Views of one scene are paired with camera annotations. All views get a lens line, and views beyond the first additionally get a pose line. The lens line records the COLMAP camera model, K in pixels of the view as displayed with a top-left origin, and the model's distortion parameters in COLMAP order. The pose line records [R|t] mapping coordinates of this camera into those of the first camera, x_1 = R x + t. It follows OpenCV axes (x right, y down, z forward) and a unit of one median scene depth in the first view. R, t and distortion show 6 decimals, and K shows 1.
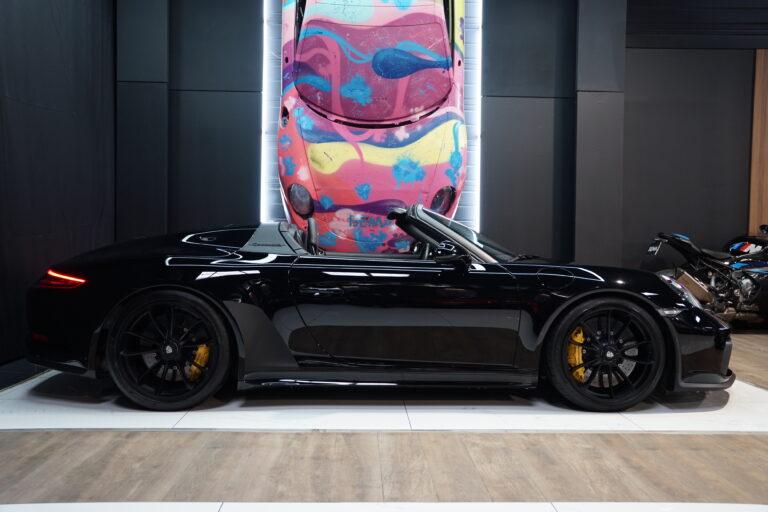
lens RADIAL K [[690.0, 0, 384.0], [0, 690.0, 256.0], [0, 0, 1]] dist [0.008695, 0.005686]
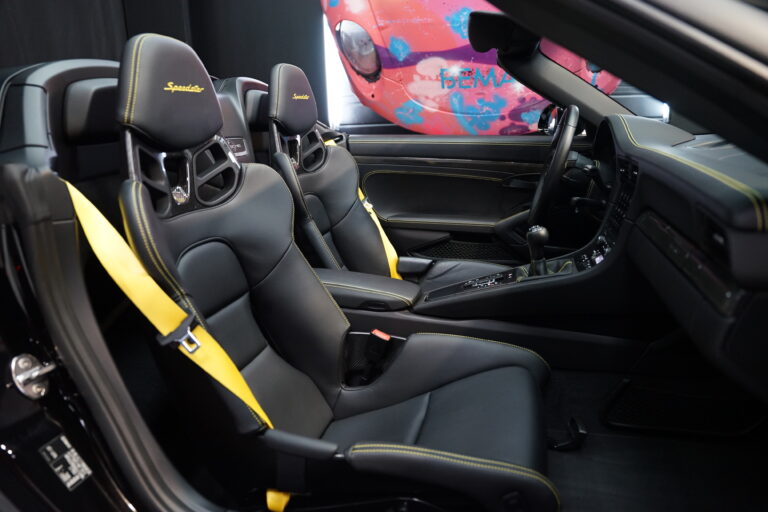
lens RADIAL K [[520.3, 0, 384.0], [0, 520.3, 256.0], [0, 0, 1]] dist [-0.100514, 0.000826]
pose [[0.952594, 0.027303, -0.303018, 0.040192], [0.043409, 0.973578, 0.224189, -0.004539], [0.301133, -0.226715, 0.926239, 0.546577]]
